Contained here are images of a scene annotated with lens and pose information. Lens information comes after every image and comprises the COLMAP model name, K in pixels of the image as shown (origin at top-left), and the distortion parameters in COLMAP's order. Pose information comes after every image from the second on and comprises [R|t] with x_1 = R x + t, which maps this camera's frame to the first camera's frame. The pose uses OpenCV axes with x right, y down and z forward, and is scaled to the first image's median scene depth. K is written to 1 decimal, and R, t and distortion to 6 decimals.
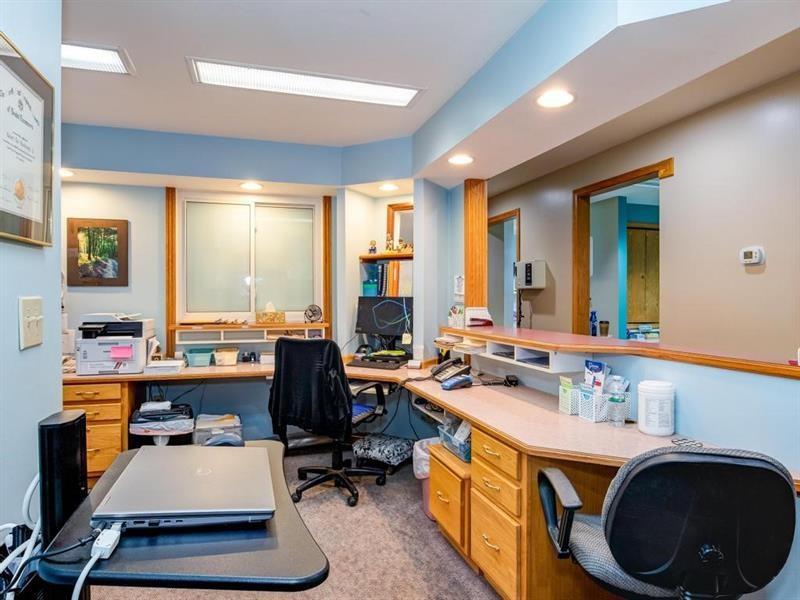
lens RADIAL K [[490.8, 0, 396.3], [0, 490.8, 298.1], [0, 0, 1]] dist [-0.006997, 0.001733]
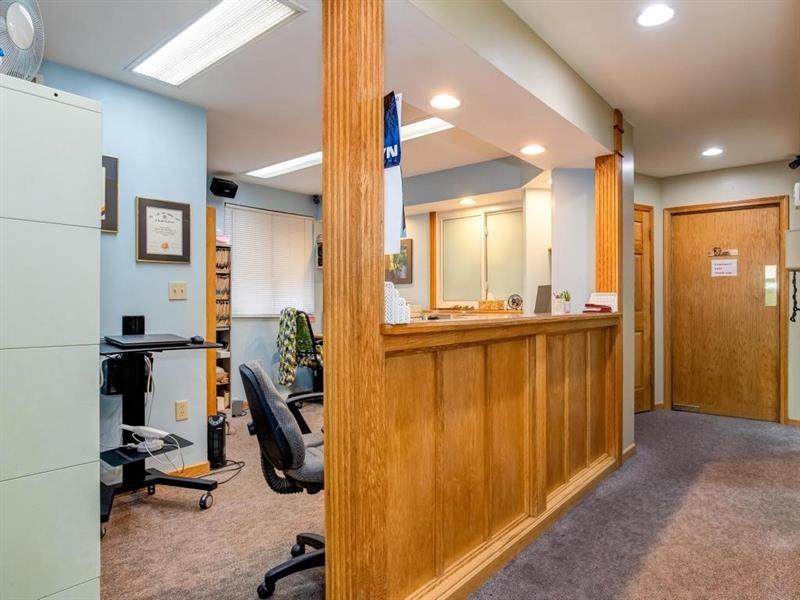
lens RADIAL K [[490.8, 0, 397.8], [0, 490.8, 302.5], [0, 0, 1]] dist [-0.006997, 0.001733]
pose [[0.564706, 0.000371, -0.825292, 0.657241], [0.000664, 0.999999, 0.000904, 0.032987], [0.825292, -0.001059, 0.564705, 0.127334]]
